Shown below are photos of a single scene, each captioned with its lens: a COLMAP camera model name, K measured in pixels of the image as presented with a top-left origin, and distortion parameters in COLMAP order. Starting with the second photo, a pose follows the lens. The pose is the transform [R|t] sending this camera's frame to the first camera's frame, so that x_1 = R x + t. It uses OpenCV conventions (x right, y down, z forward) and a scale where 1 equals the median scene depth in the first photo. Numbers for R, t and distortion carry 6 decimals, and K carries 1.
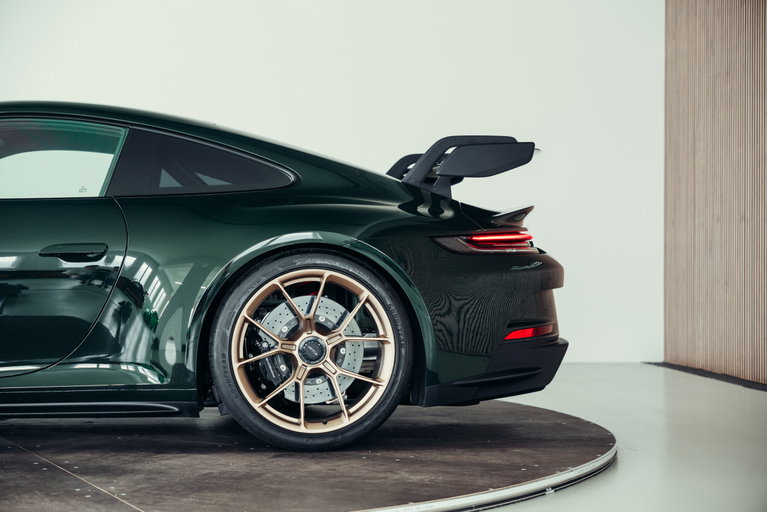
lens RADIAL K [[1407.1, 0, 383.5], [0, 1407.1, 256.0], [0, 0, 1]] dist [0.027070, -0.014755]
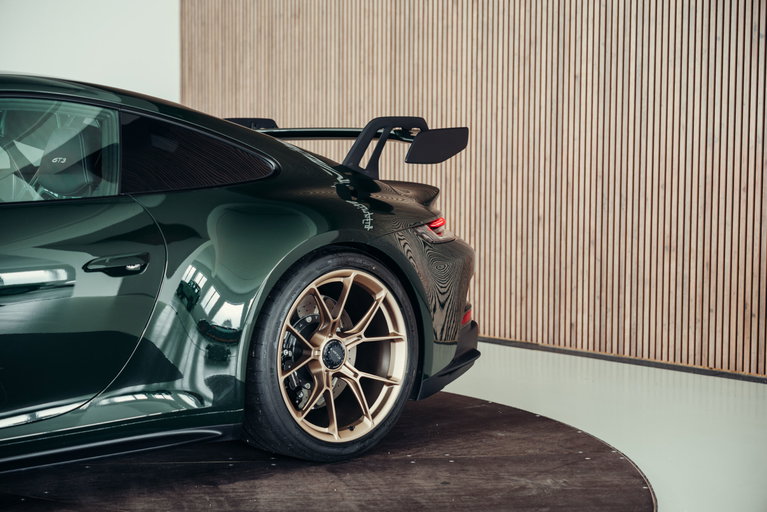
lens RADIAL K [[1407.1, 0, 383.5], [0, 1407.1, 256.0], [0, 0, 1]] dist [0.027070, -0.014755]
pose [[0.822556, -0.042773, 0.567074, -0.559533], [-0.005117, 0.996570, 0.082591, -0.077490], [-0.568662, -0.070837, 0.819516, 0.211925]]
